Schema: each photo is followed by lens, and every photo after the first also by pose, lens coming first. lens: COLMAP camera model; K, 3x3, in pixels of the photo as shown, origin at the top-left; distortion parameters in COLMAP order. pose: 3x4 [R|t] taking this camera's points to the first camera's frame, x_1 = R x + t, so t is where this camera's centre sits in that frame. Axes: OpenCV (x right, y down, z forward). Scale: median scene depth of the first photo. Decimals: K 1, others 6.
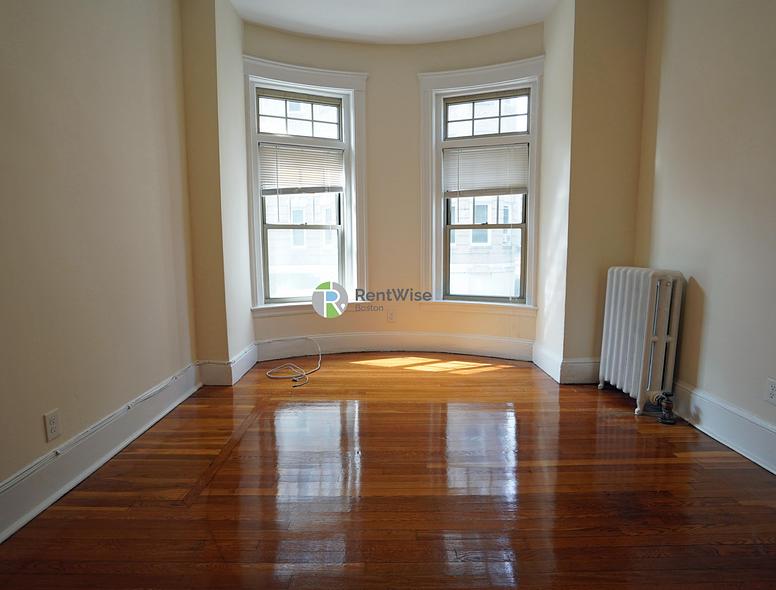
lens RADIAL K [[417.6, 0, 388.0], [0, 417.6, 295.0], [0, 0, 1]] dist [-0.079841, 0.049681]
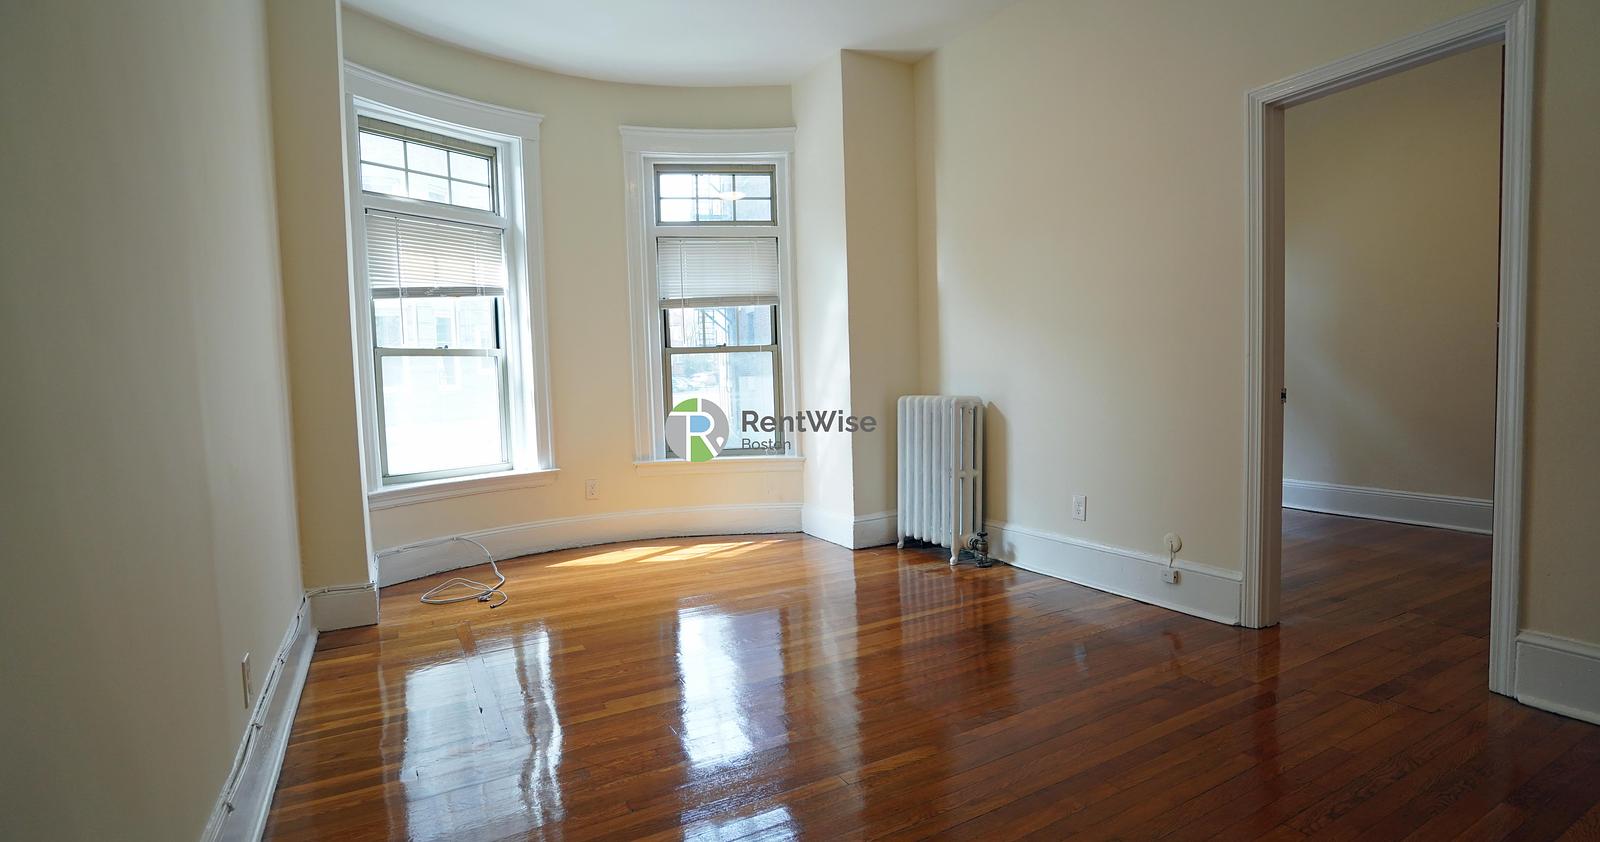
lens RADIAL K [[713.5, 0, 800.0], [0, 713.5, 421.0], [0, 0, 1]] dist [-0.058471, 0.000188]
pose [[0.880217, -0.050225, 0.471906, -0.240867], [0.080176, 0.995828, -0.043562, 0.020411], [-0.467749, 0.076179, 0.880572, -0.126968]]
